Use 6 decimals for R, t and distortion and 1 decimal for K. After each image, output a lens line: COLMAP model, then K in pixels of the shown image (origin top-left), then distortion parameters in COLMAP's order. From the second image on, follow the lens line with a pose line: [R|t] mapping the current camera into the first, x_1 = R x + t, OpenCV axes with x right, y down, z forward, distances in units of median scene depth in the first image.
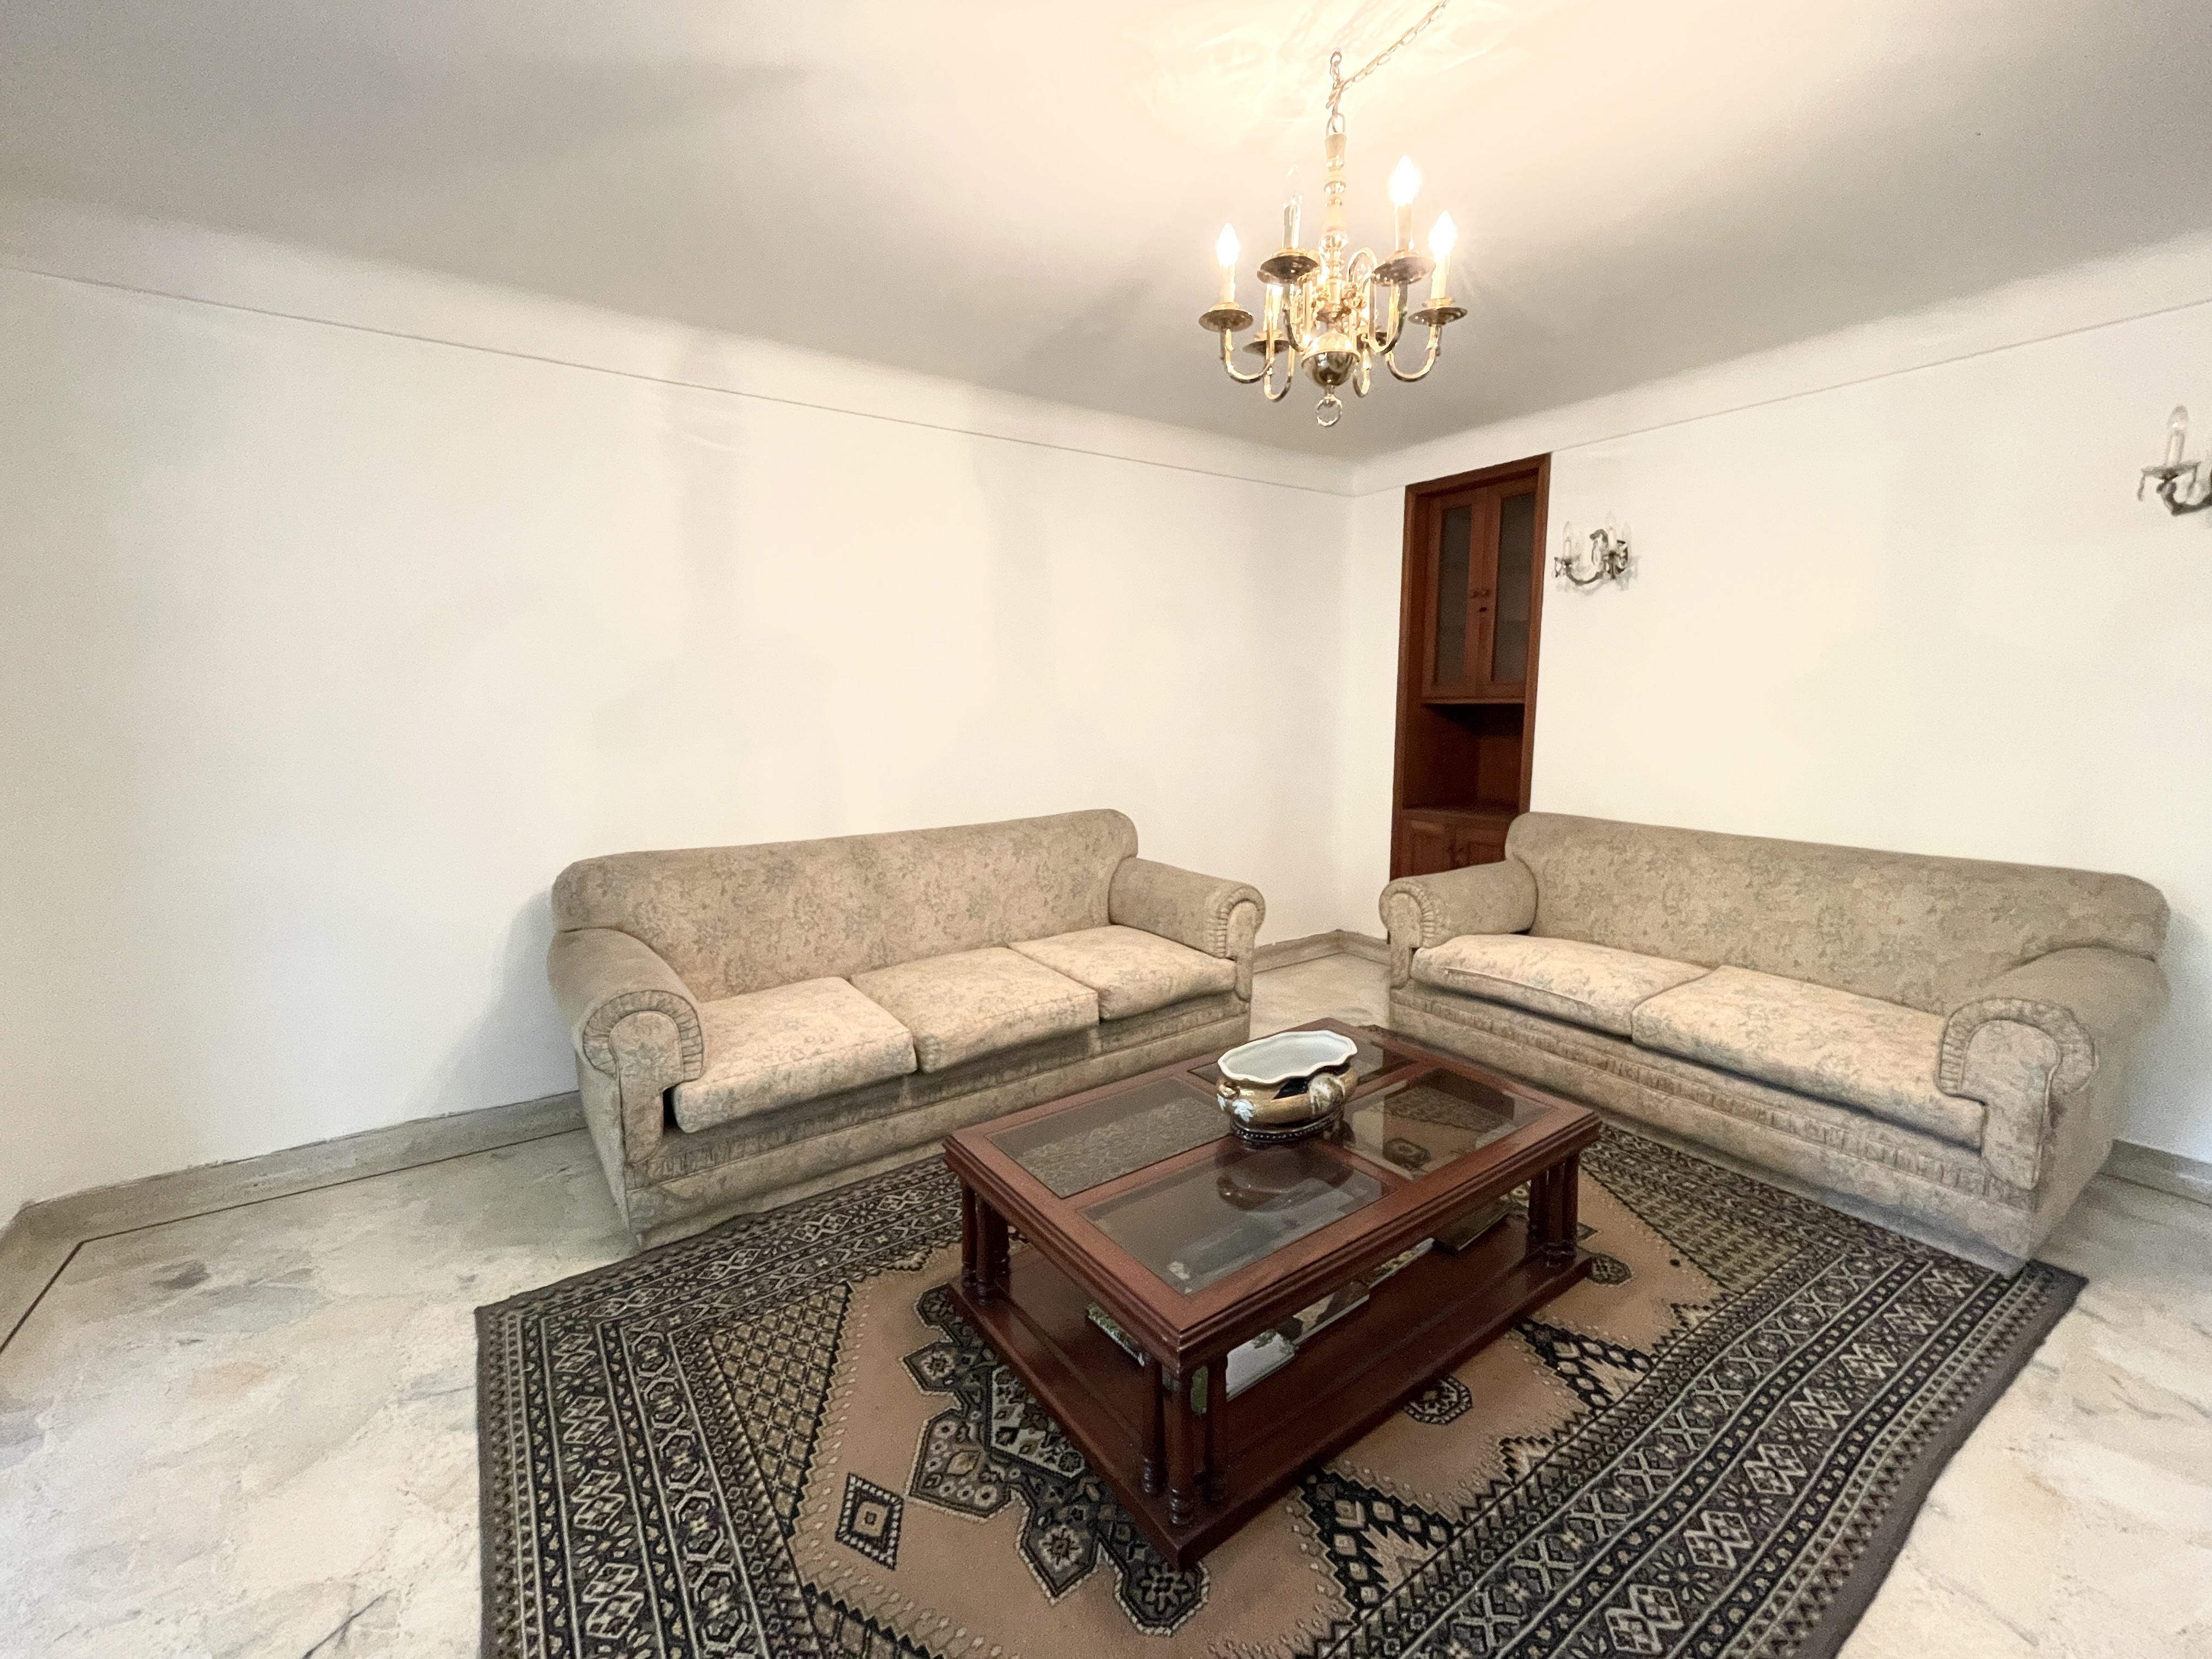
lens RADIAL K [[908.9, 0, 1106.6], [0, 908.9, 822.2], [0, 0, 1]] dist [-0.002876, 0.001282]
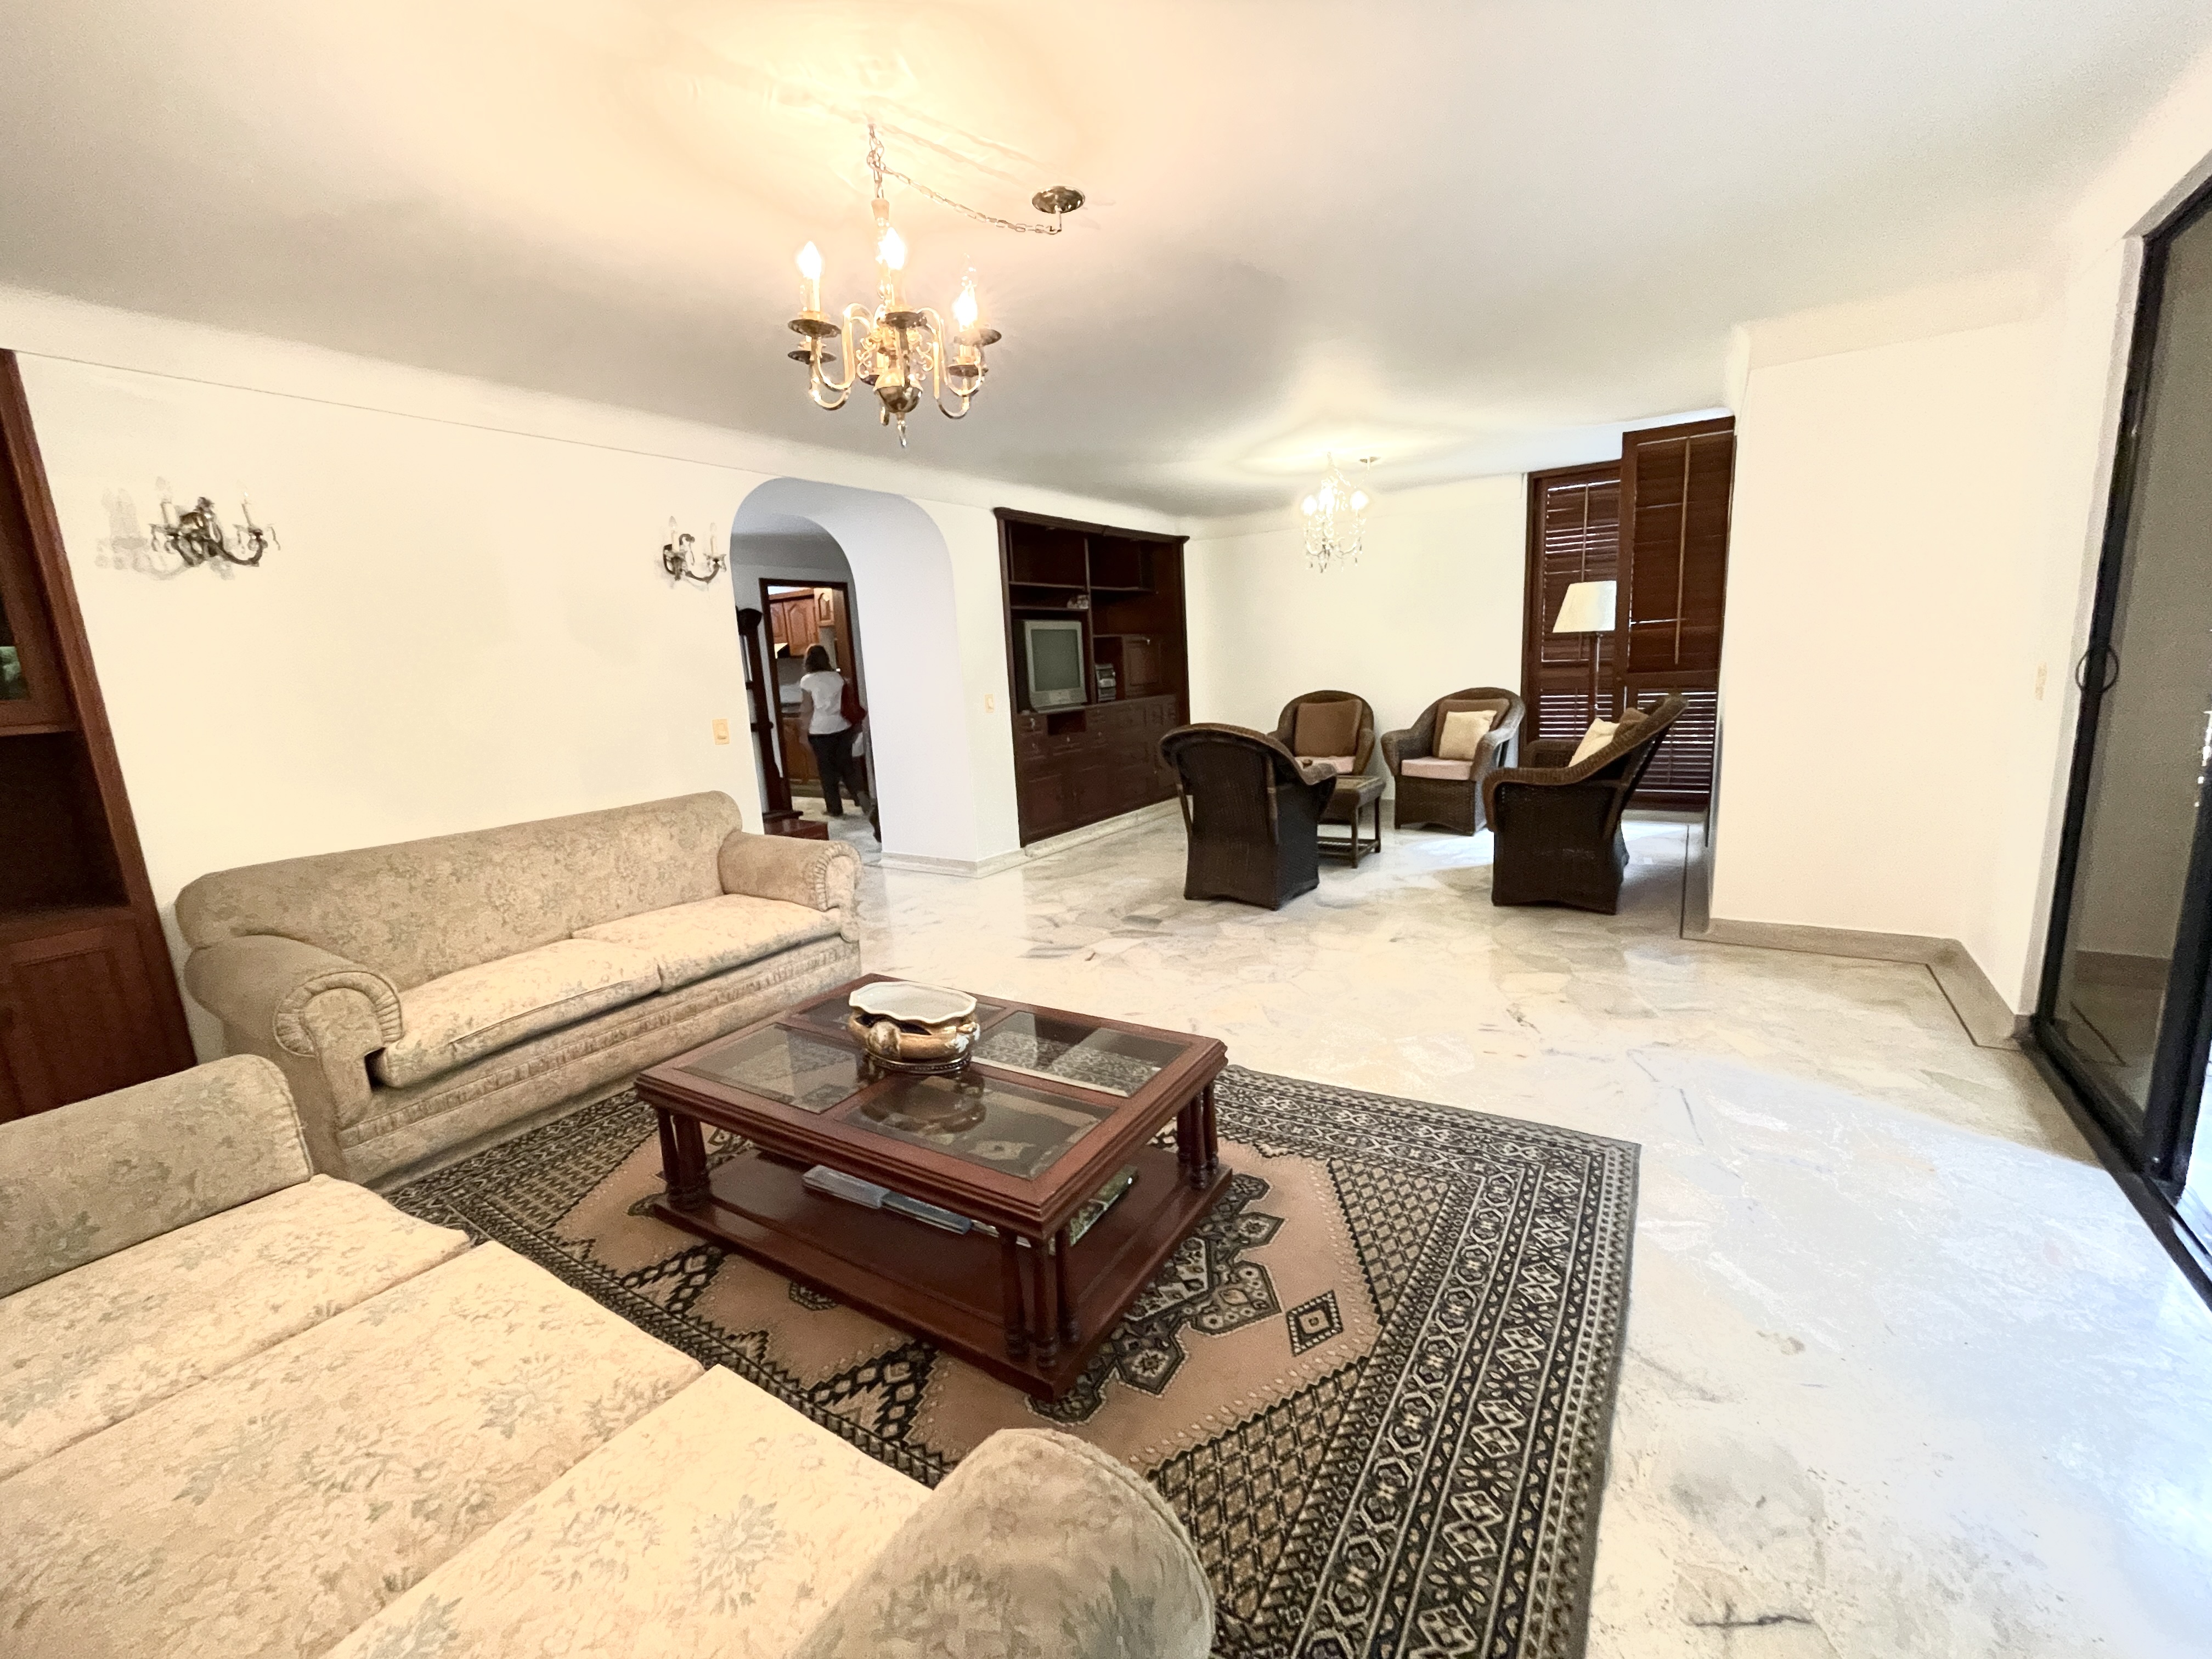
lens RADIAL K [[908.9, 0, 1105.3], [0, 908.9, 831.9], [0, 0, 1]] dist [-0.002876, 0.001282]
pose [[-0.384933, -0.147473, 0.911086, -1.057772], [0.180154, 0.956158, 0.230883, -0.187643], [-0.905191, 0.253011, -0.341489, 1.354094]]
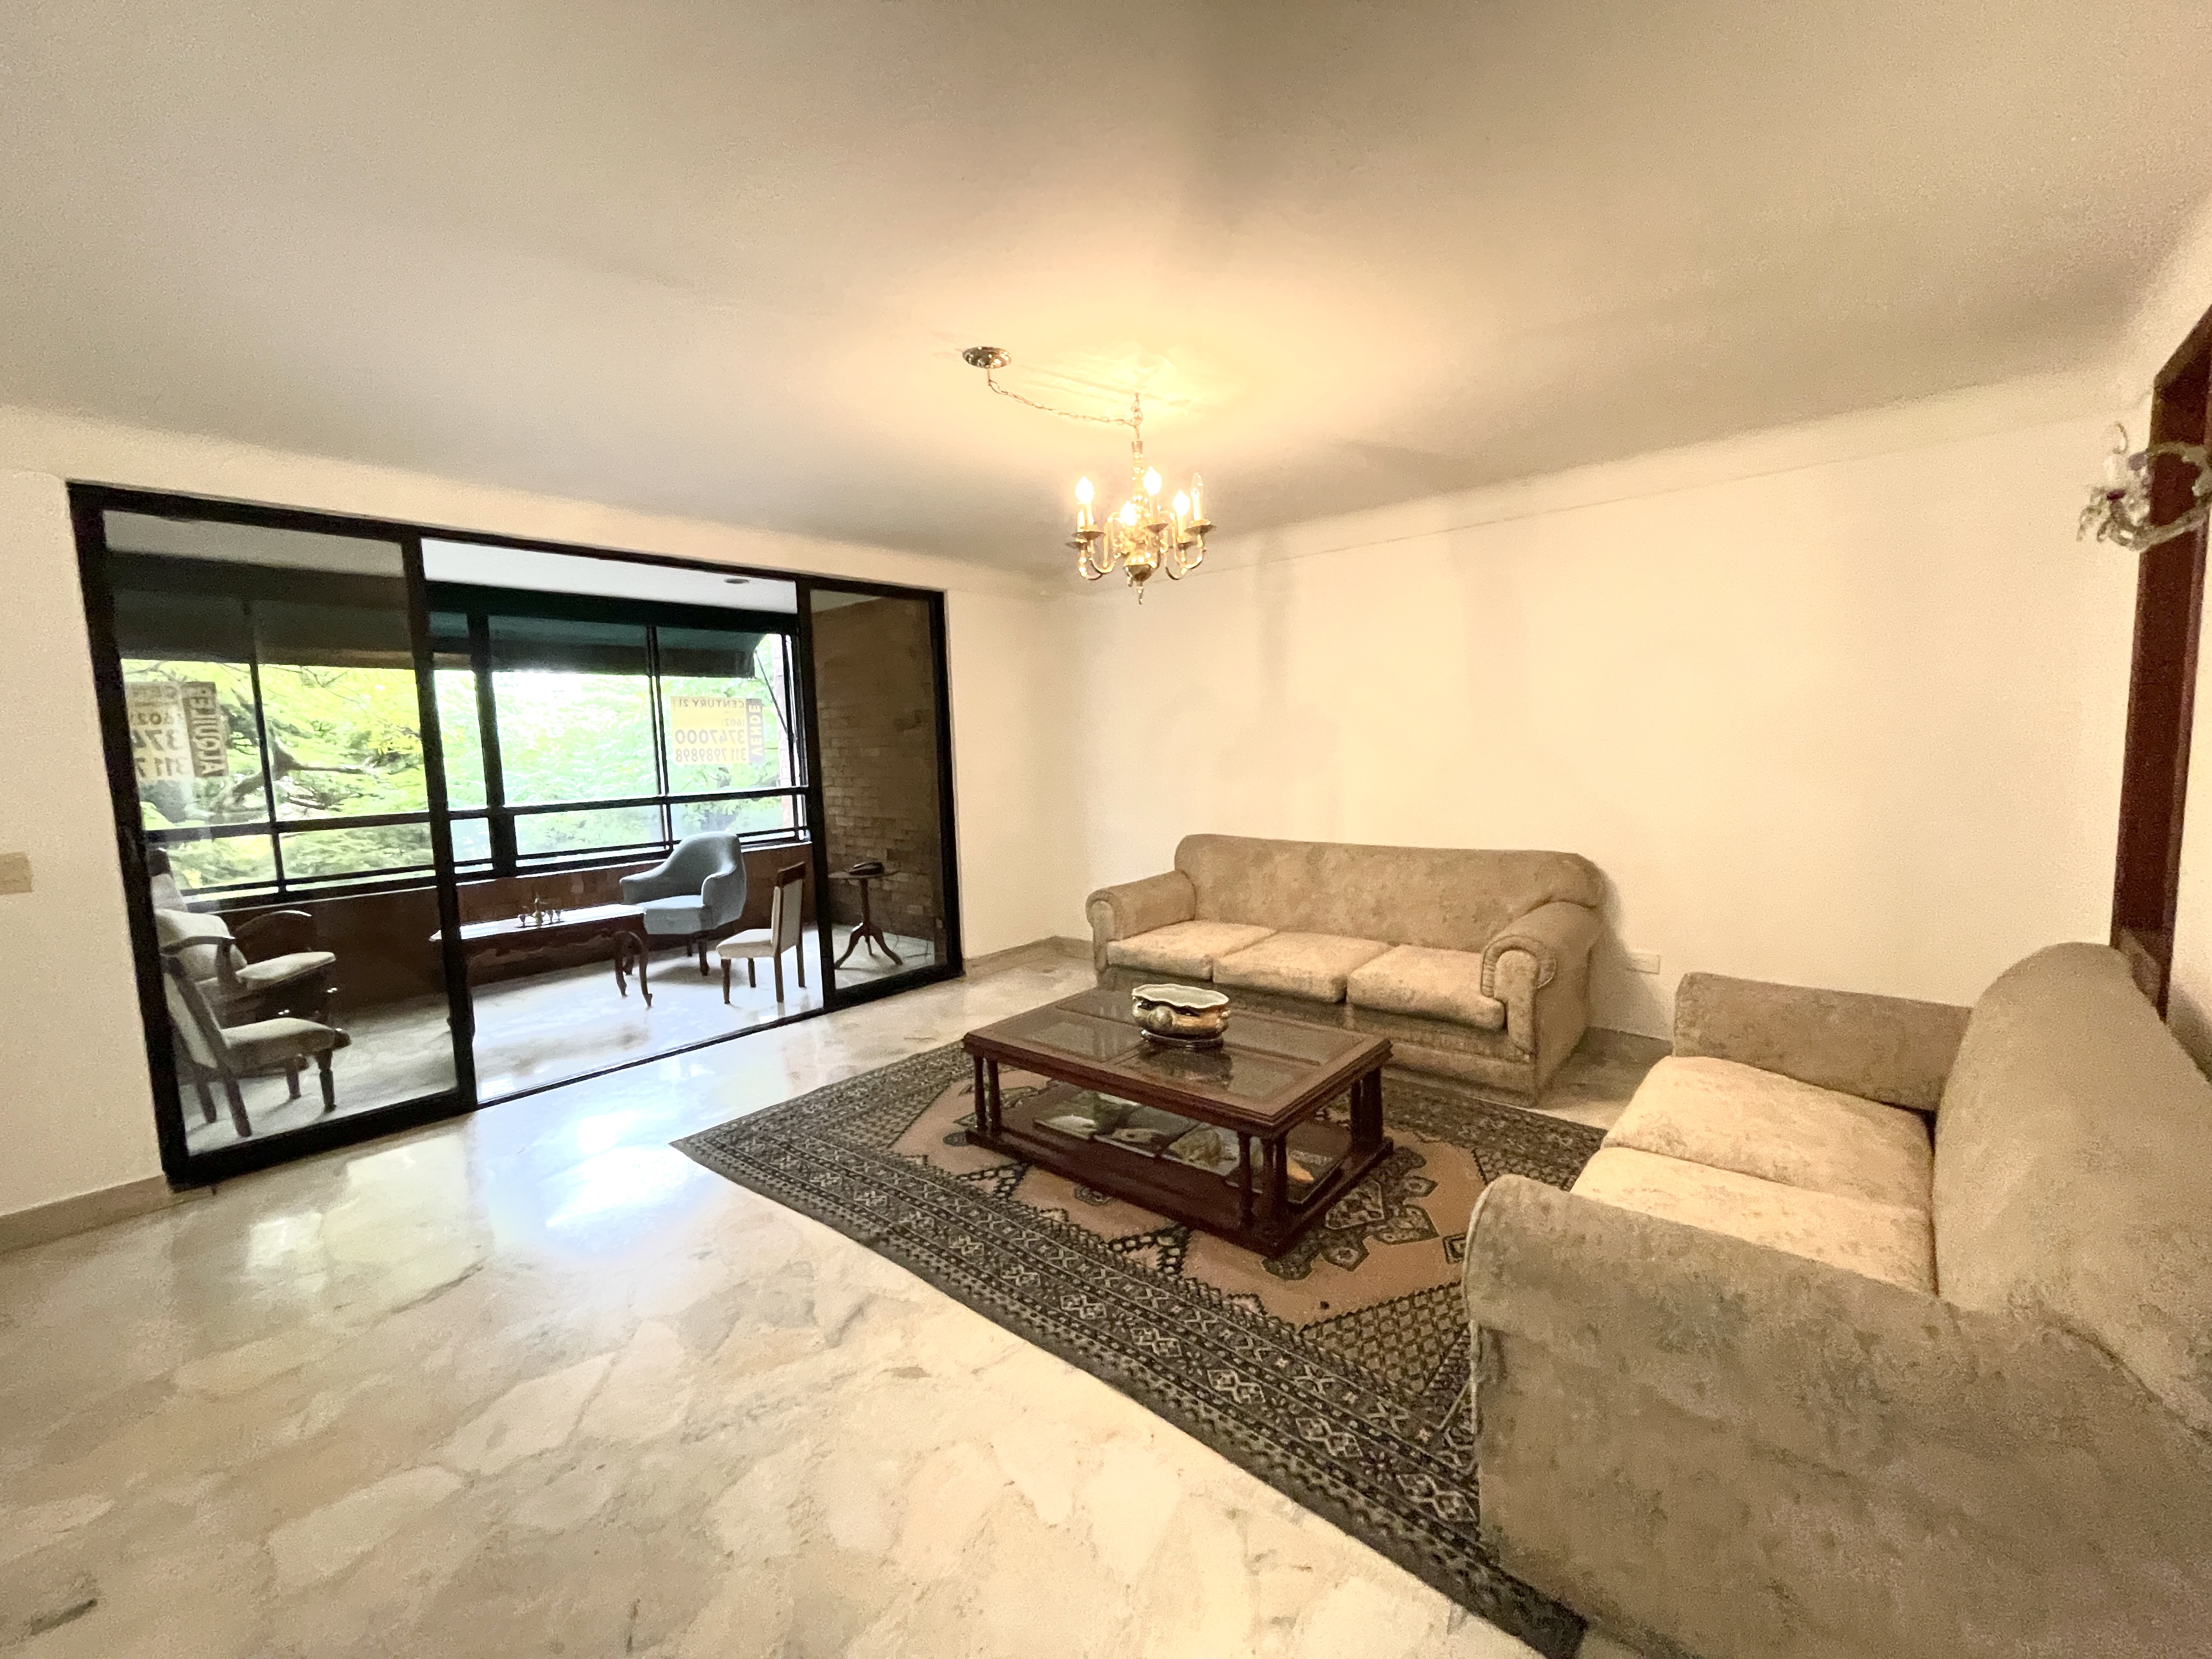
lens RADIAL K [[908.9, 0, 1115.5], [0, 908.9, 821.8], [0, 0, 1]] dist [-0.002876, 0.001282]
pose [[0.256280, 0.084659, -0.962888, 1.939974], [-0.101141, 0.993038, 0.060390, -0.136555], [0.961297, 0.081911, 0.263058, 0.566000]]
